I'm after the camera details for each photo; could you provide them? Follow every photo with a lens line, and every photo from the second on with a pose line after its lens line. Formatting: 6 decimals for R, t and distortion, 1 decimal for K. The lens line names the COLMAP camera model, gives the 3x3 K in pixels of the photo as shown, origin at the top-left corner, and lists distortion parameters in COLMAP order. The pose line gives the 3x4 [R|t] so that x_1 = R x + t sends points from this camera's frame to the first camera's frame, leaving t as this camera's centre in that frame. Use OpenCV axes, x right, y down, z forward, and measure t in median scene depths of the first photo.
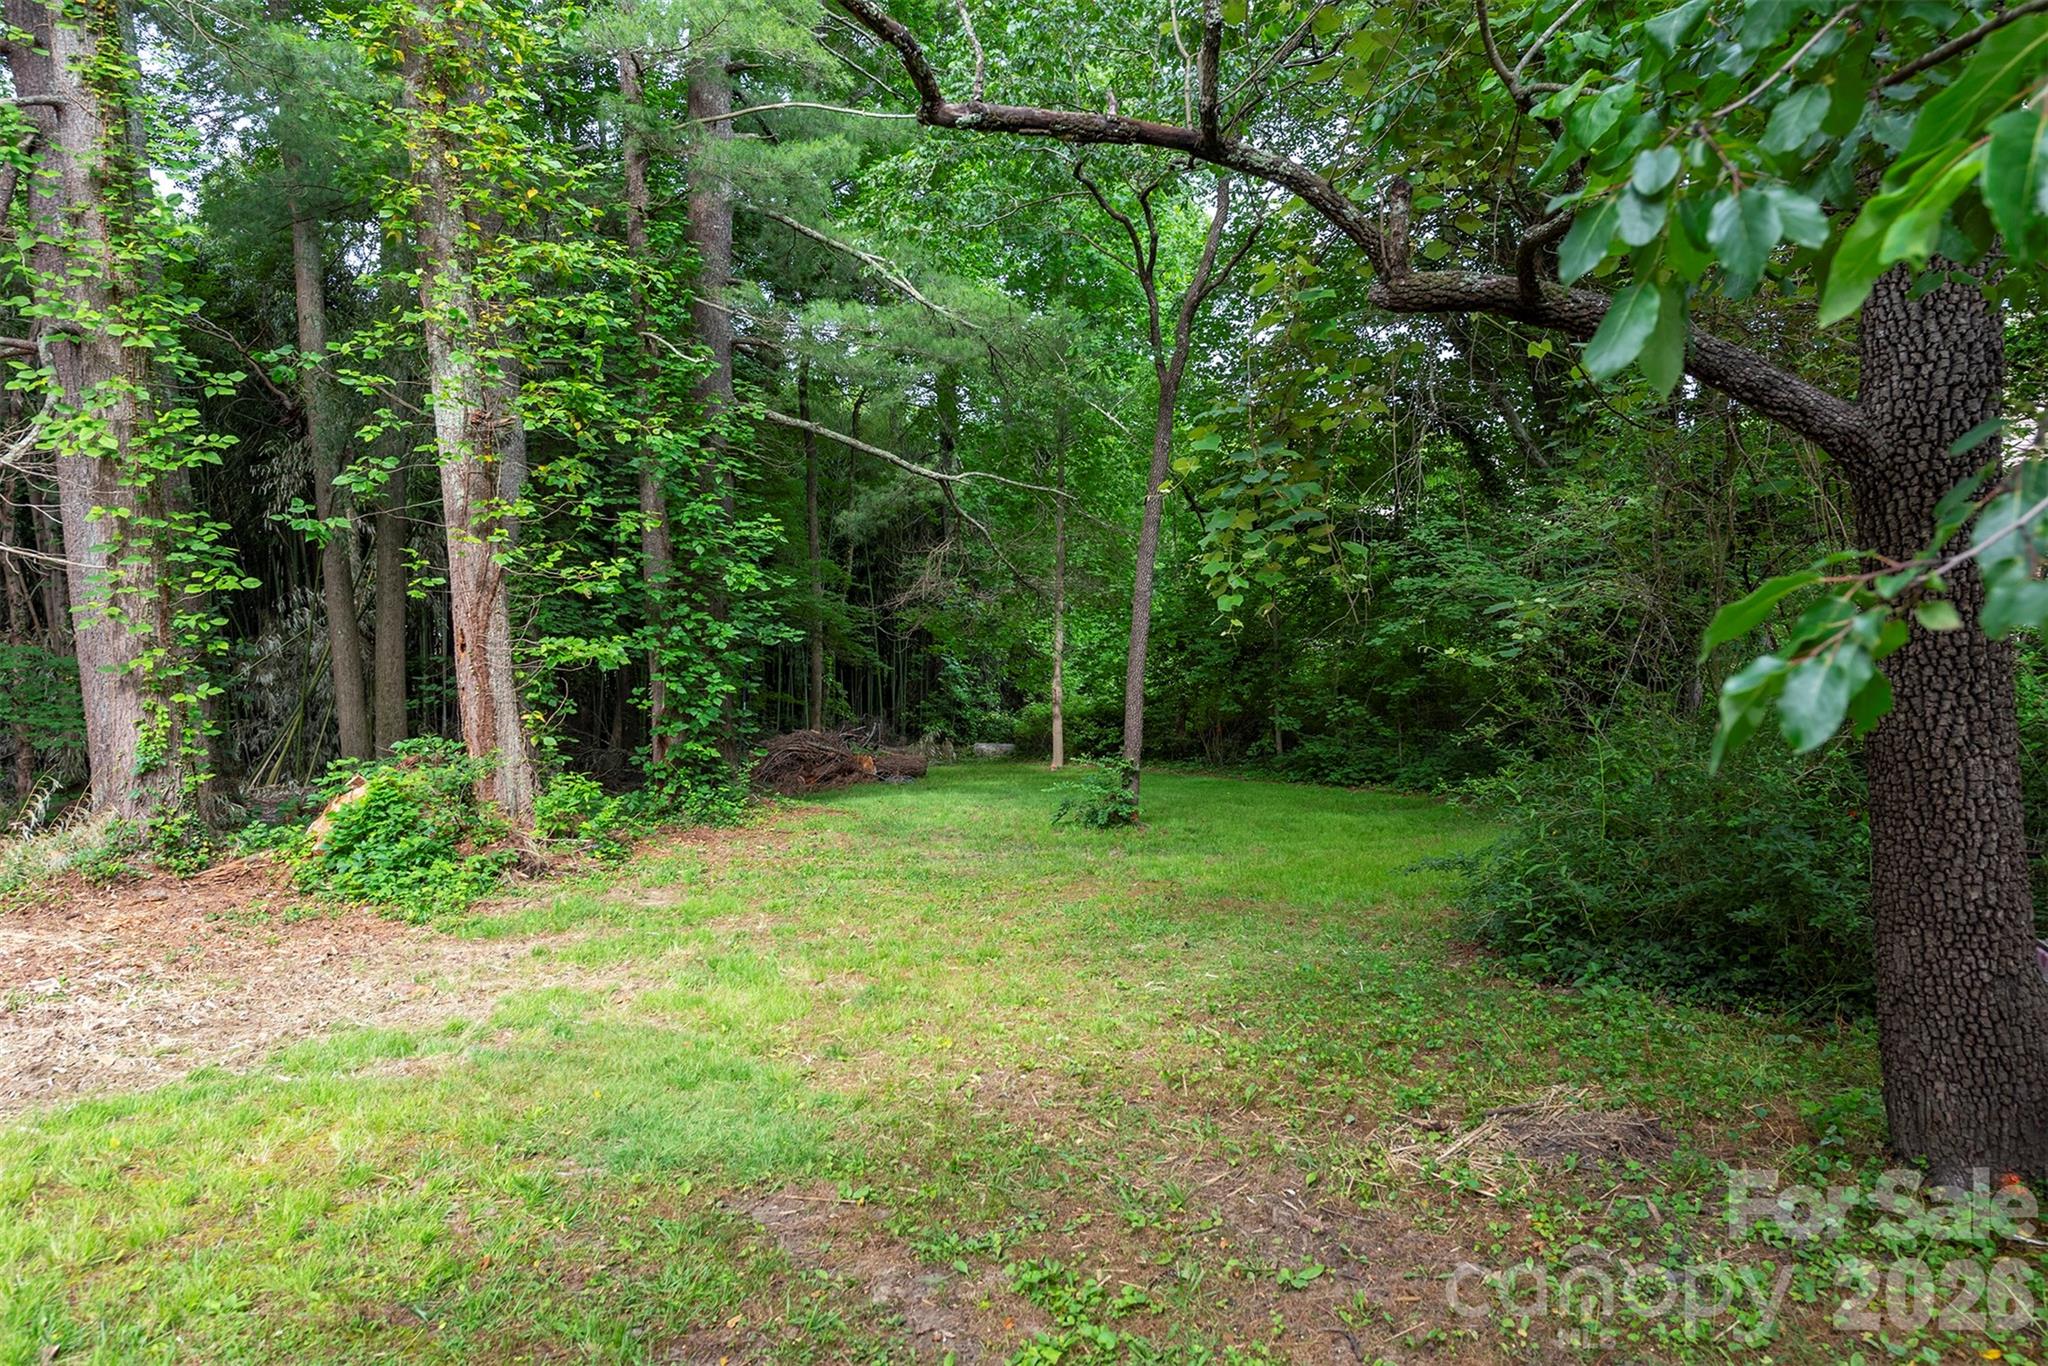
lens RADIAL K [[1374.3, 0, 1025.6], [0, 1374.3, 675.1], [0, 0, 1]] dist [-0.000106, 0.010200]
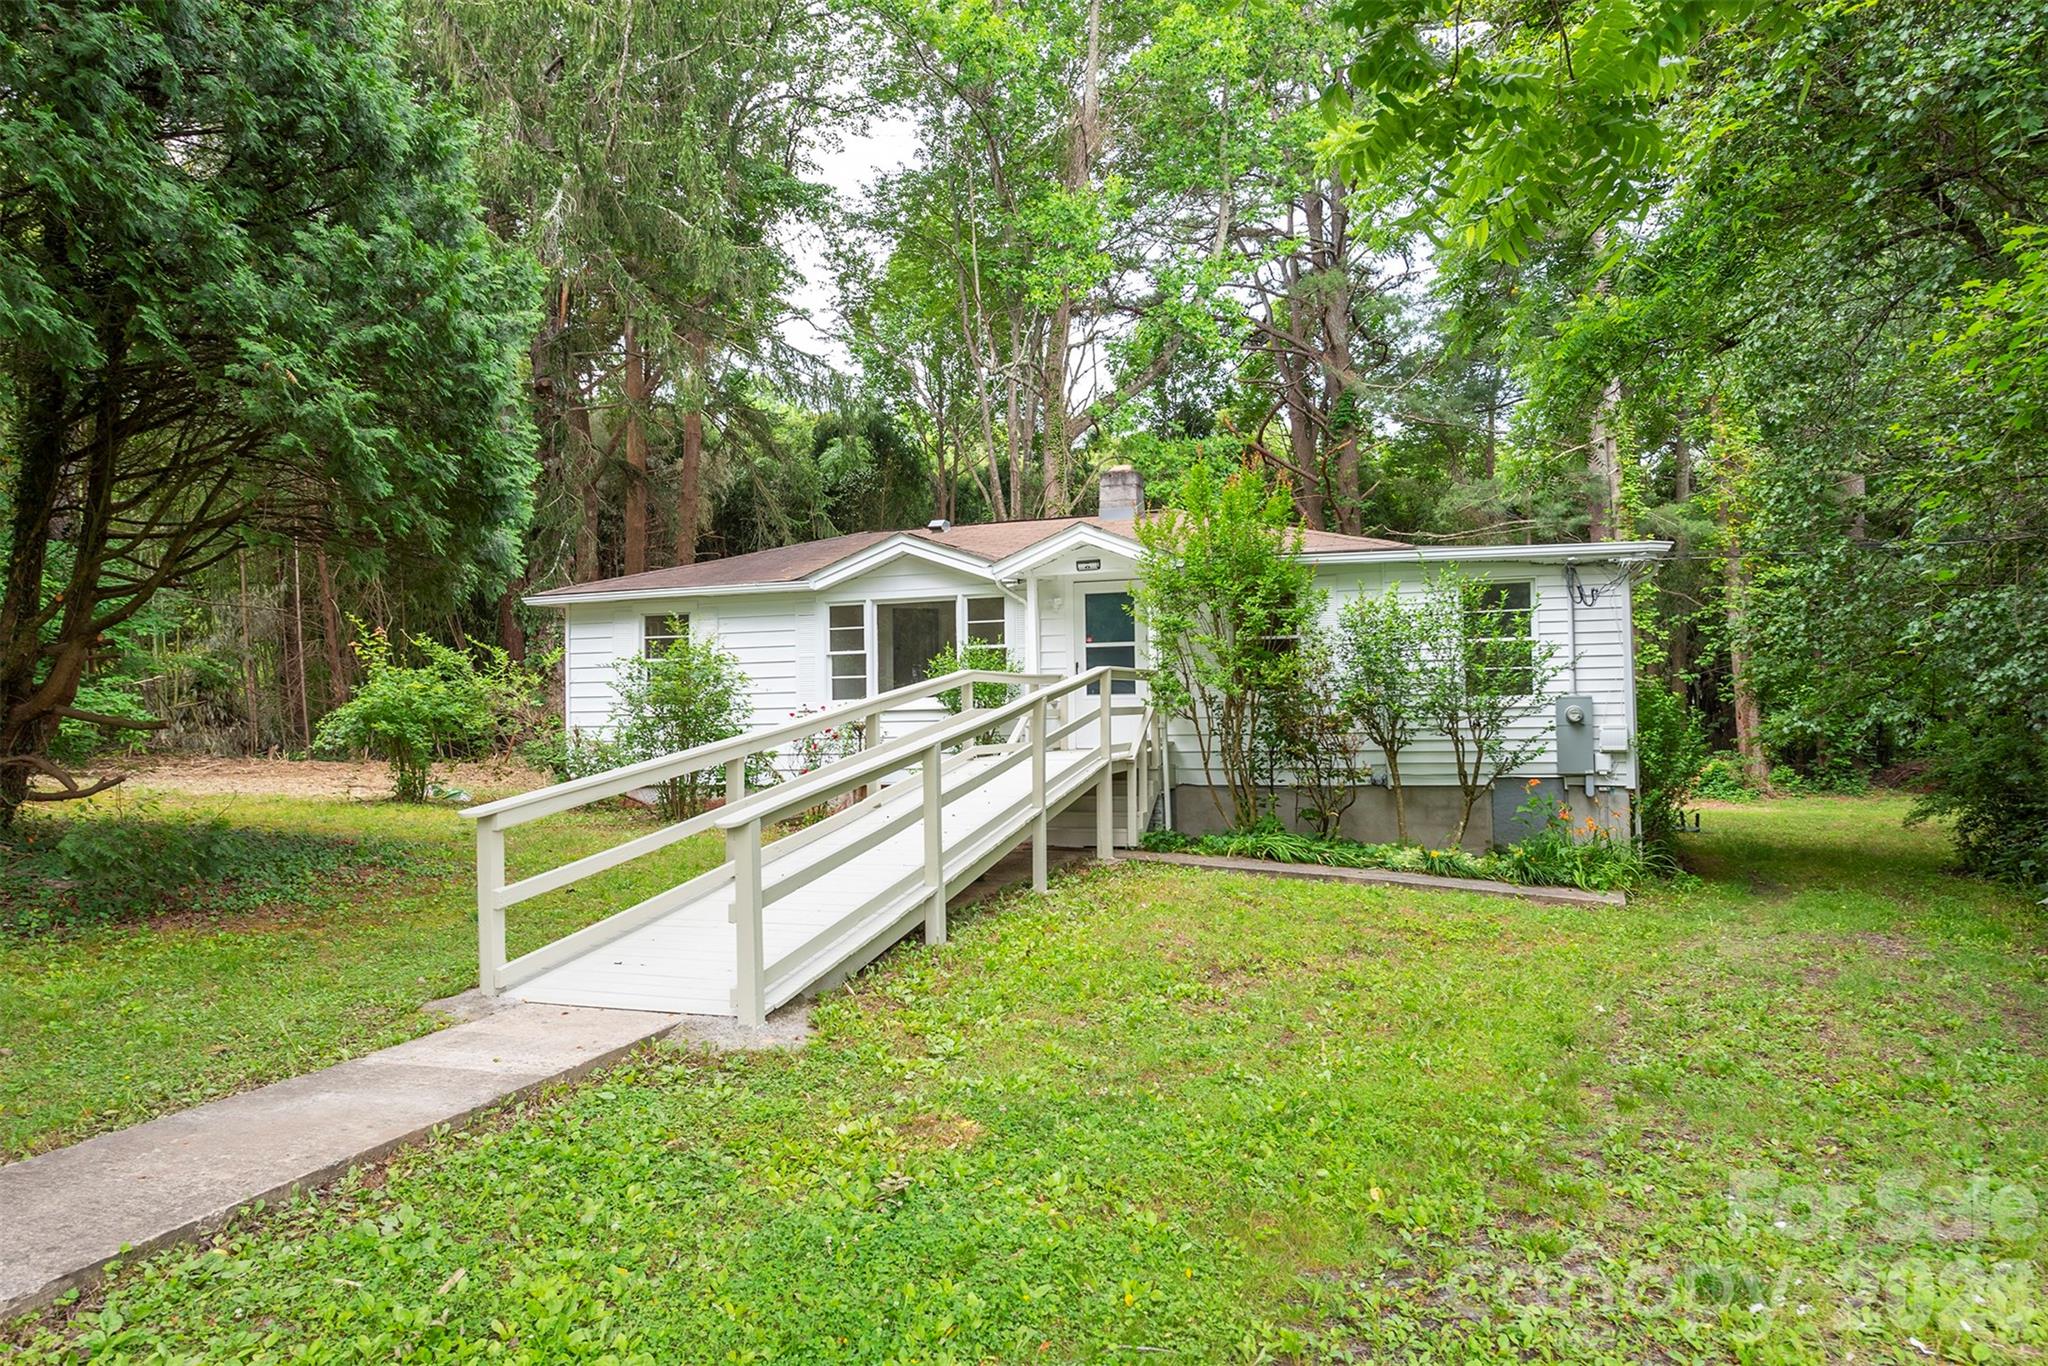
lens RADIAL K [[1374.3, 0, 1021.0], [0, 1374.3, 684.2], [0, 0, 1]] dist [-0.000106, 0.010200]
pose [[0.694324, 0.002047, -0.719659, 0.594430], [-0.009972, 0.999927, -0.006777, -0.057762], [0.719593, 0.011882, 0.694294, -2.018504]]
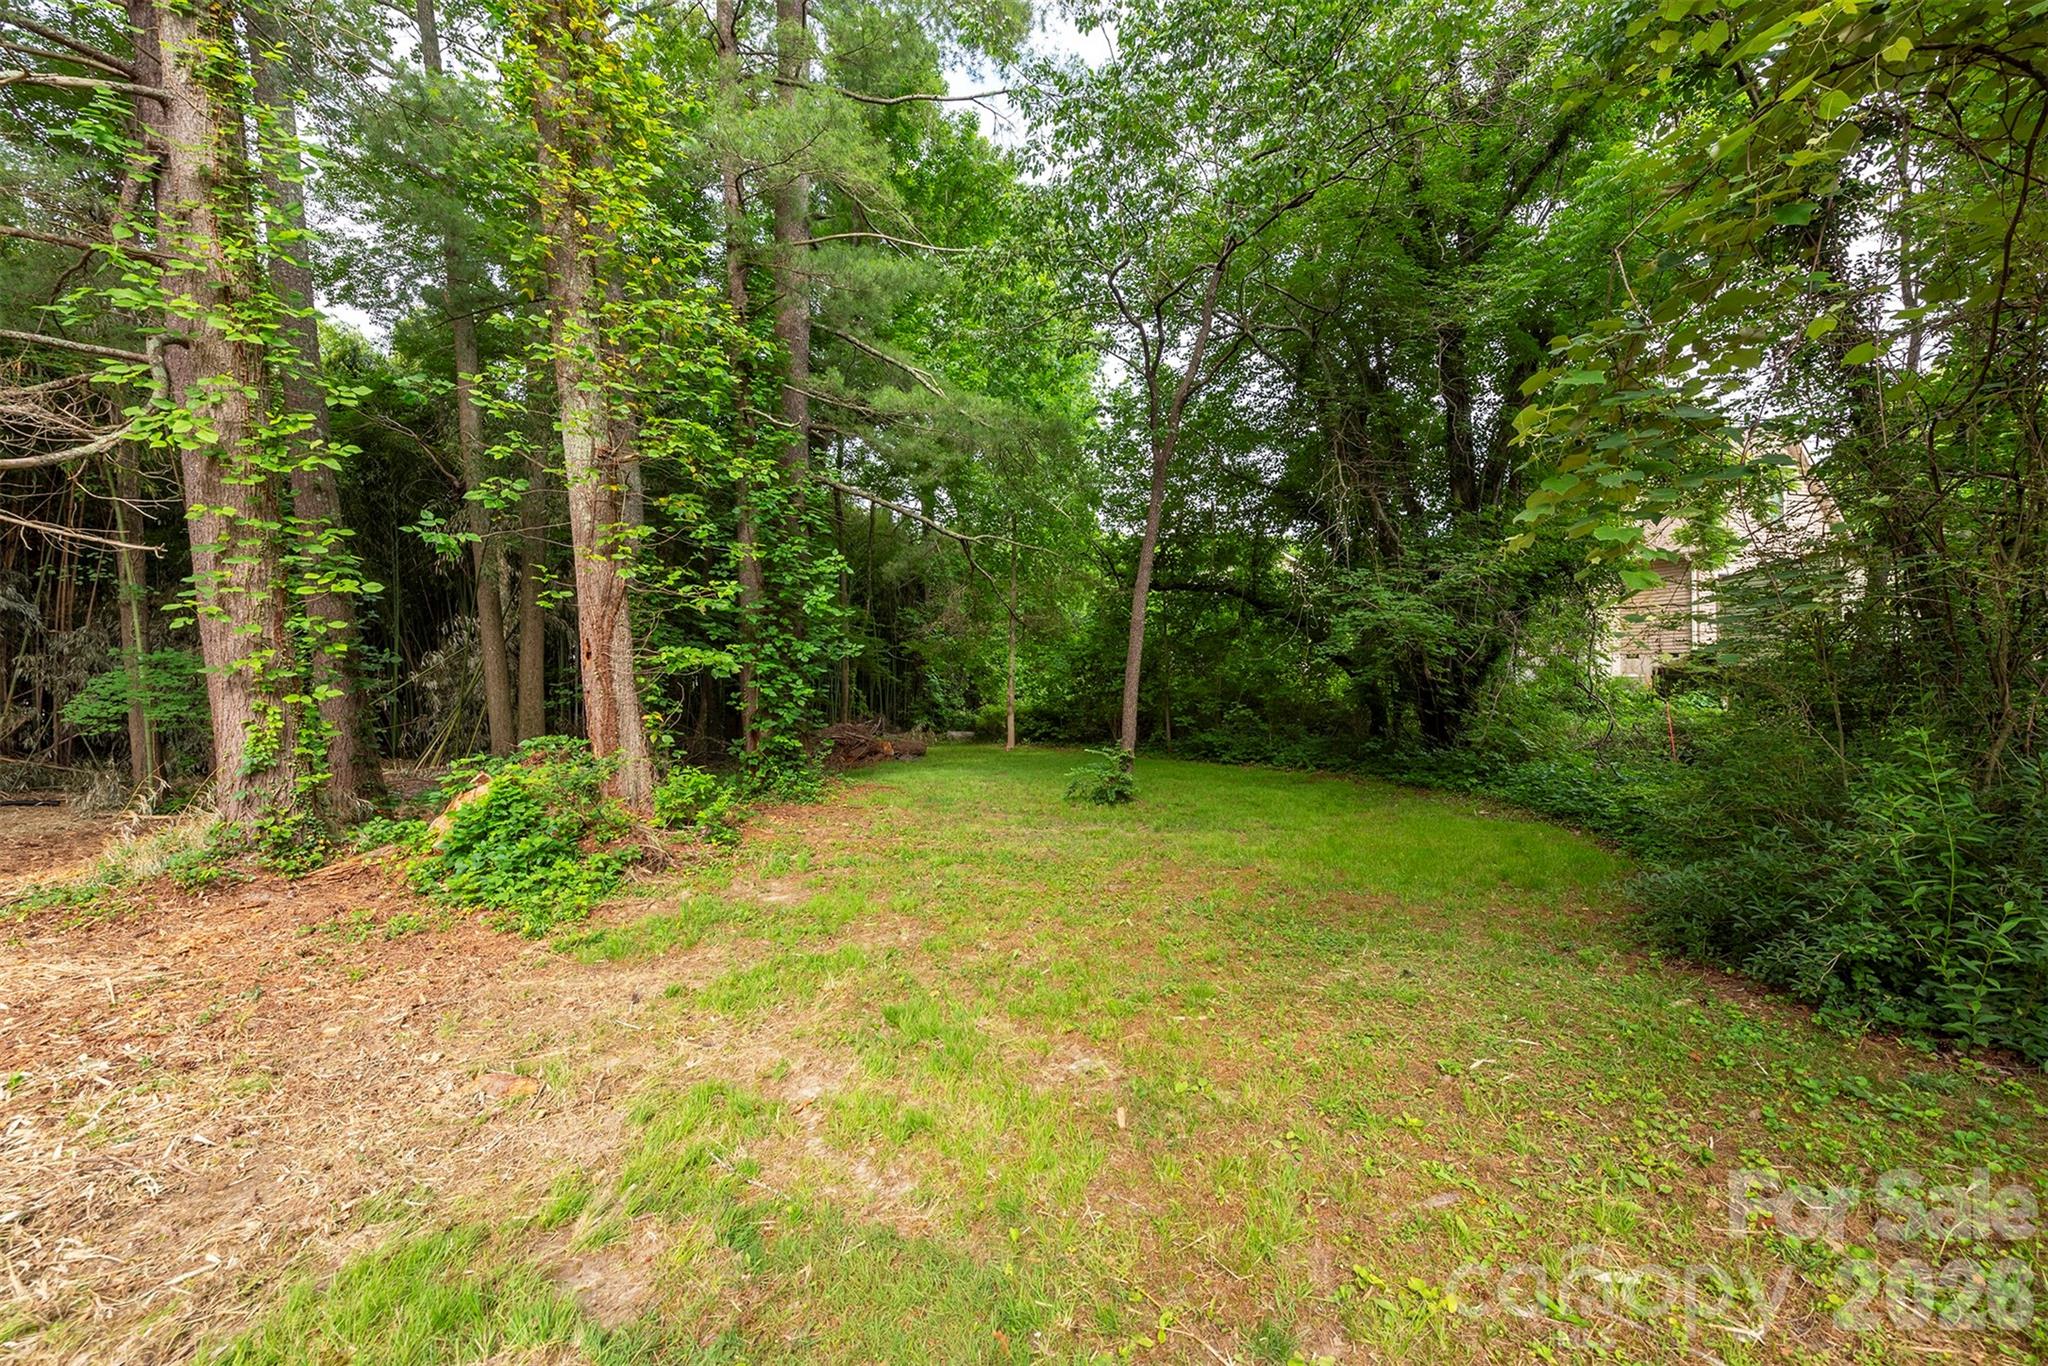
lens RADIAL K [[816.5, 0, 1021.1], [0, 816.5, 681.5], [0, 0, 1]] dist [0.010840, -0.000730]
pose [[0.995341, 0.007130, 0.096149, -0.125452], [-0.006412, 0.999949, -0.007772, 0.004447], [-0.096199, 0.007119, 0.995337, 0.309379]]
